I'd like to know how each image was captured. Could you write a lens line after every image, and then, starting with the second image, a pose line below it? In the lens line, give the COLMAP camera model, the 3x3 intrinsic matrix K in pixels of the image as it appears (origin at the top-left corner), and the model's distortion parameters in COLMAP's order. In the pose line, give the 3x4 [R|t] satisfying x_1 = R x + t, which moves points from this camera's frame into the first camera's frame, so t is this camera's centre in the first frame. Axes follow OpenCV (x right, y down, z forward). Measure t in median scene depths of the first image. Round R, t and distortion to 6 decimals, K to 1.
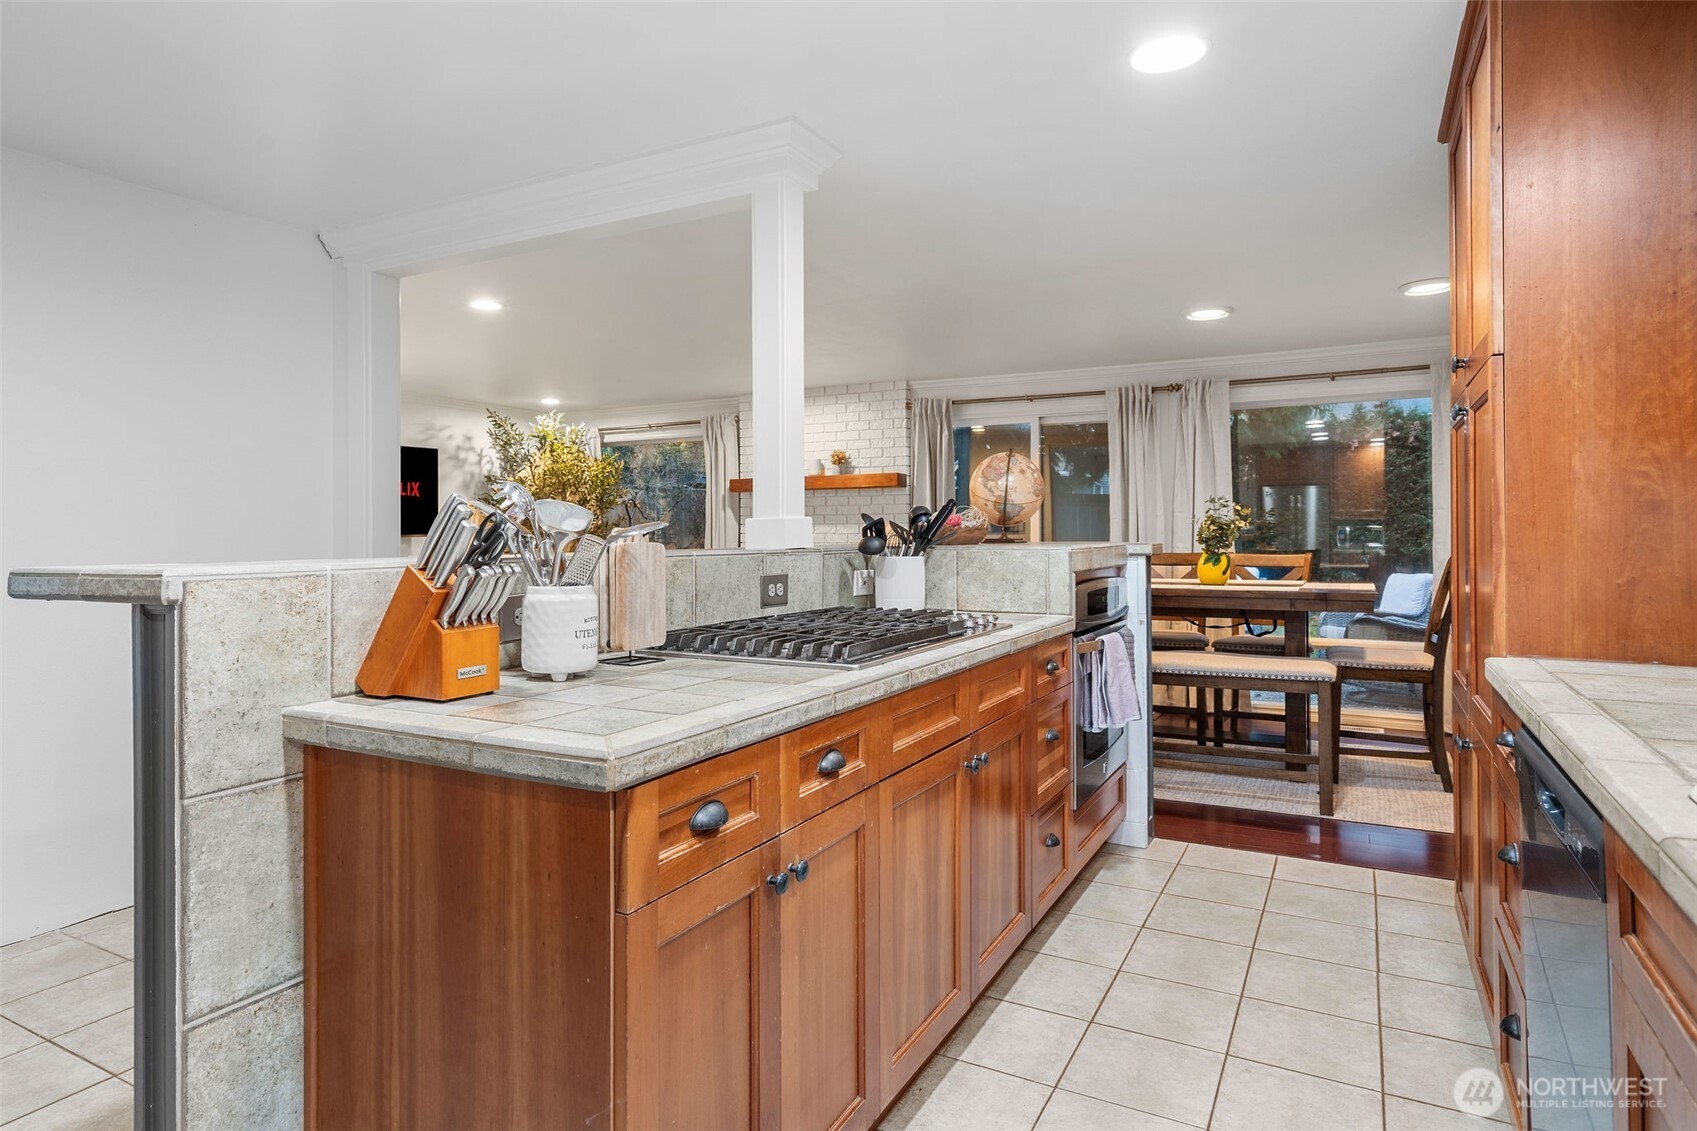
lens RADIAL K [[942.5, 0, 848.5], [0, 942.5, 565.5], [0, 0, 1]] dist [0.001354, 0.000128]
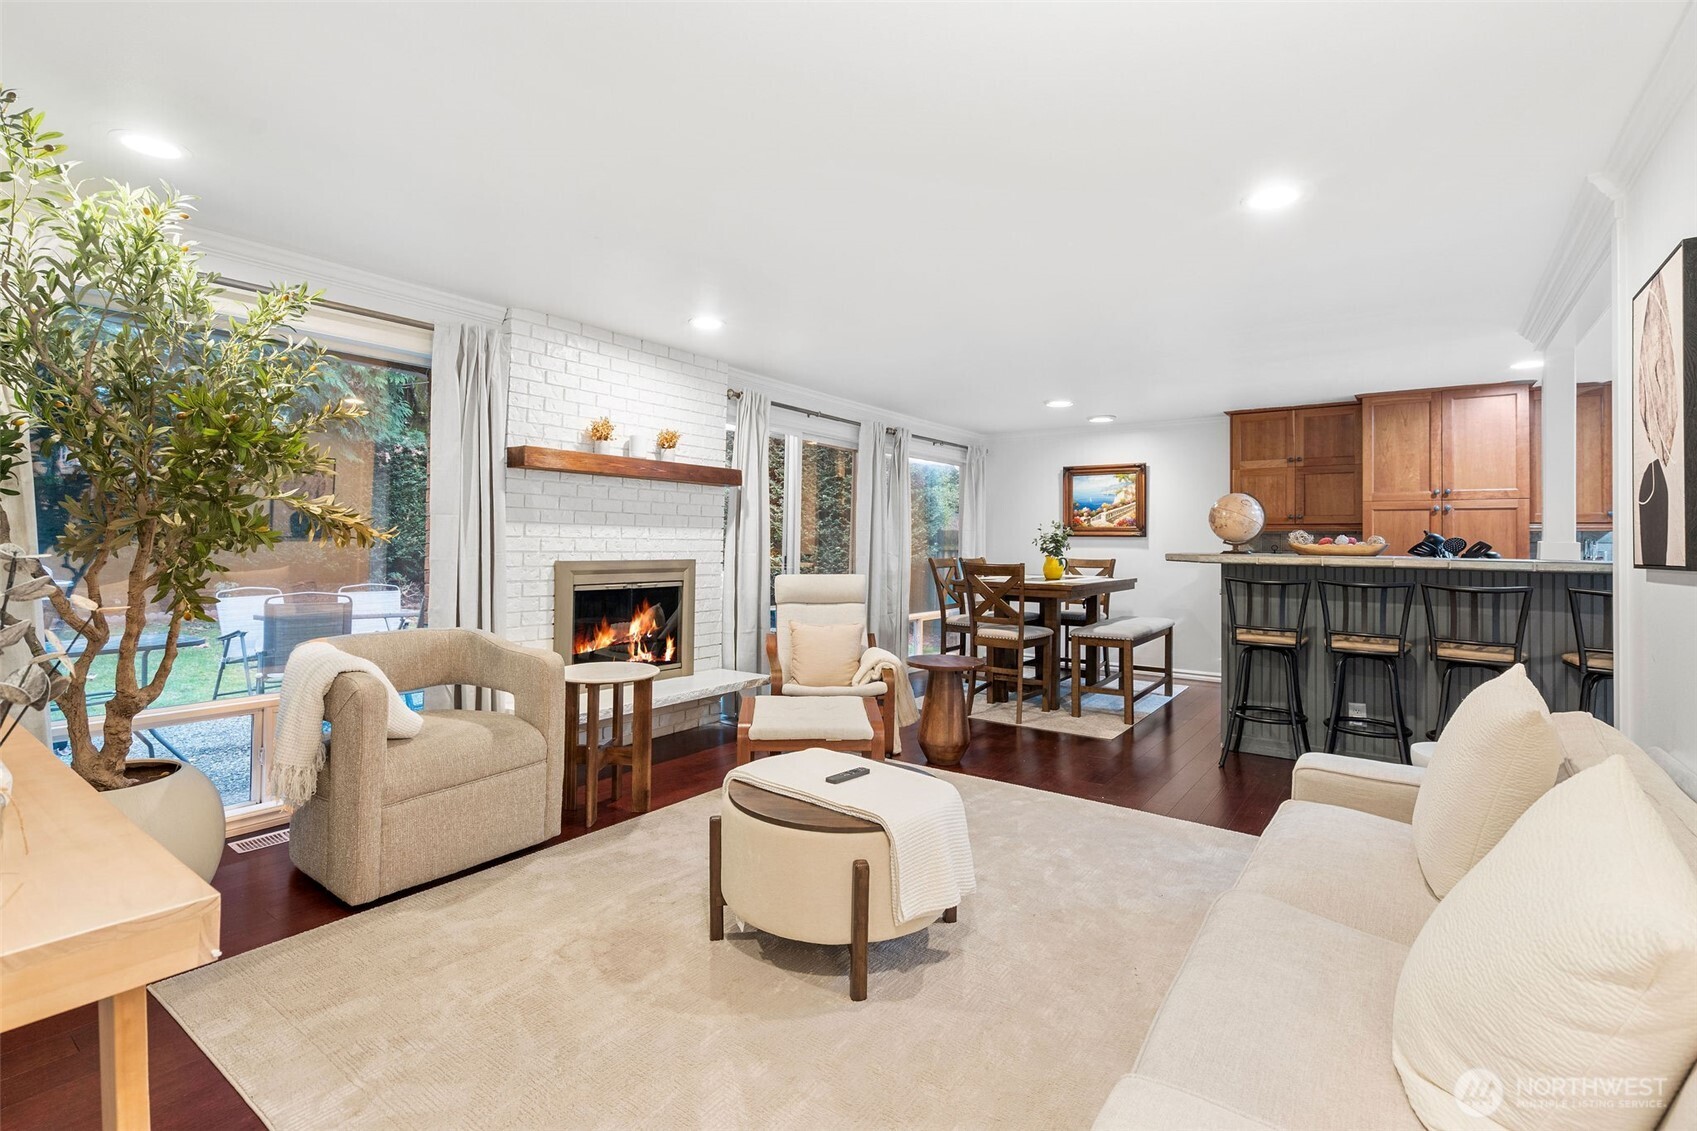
lens RADIAL K [[775.6, 0, 843.5], [0, 775.6, 526.5], [0, 0, 1]] dist [-0.001068, -0.000092]
pose [[0.135927, 0.028236, 0.990316, -0.710727], [0.023474, 0.999221, -0.031712, -0.025806], [-0.990441, 0.027558, 0.135158, 0.917565]]
